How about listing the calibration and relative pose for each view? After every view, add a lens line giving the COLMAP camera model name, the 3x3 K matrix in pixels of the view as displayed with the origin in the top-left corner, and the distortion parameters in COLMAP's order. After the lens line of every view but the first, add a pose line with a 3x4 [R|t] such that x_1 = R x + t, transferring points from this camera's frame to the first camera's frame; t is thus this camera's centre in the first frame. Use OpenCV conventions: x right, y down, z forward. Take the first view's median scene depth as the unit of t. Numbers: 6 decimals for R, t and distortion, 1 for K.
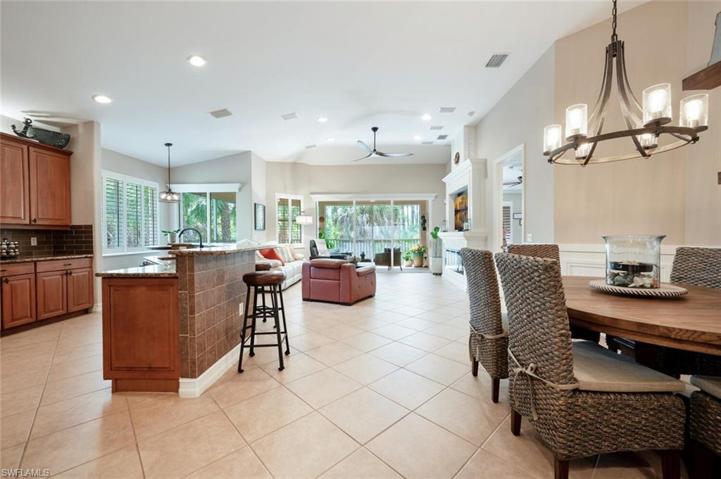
lens RADIAL K [[290.1, 0, 358.9], [0, 290.1, 240.0], [0, 0, 1]] dist [0.000590, -0.000197]
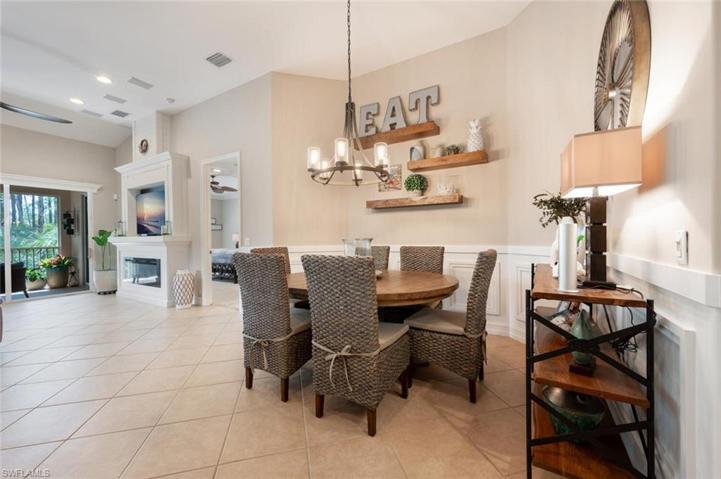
lens RADIAL K [[290.1, 0, 358.0], [0, 290.1, 239.9], [0, 0, 1]] dist [0.000590, -0.000197]
pose [[0.473143, -0.009270, 0.880937, -0.114945], [0.025066, 0.999681, -0.002943, -0.001304], [-0.880629, 0.023474, 0.473225, 0.101350]]
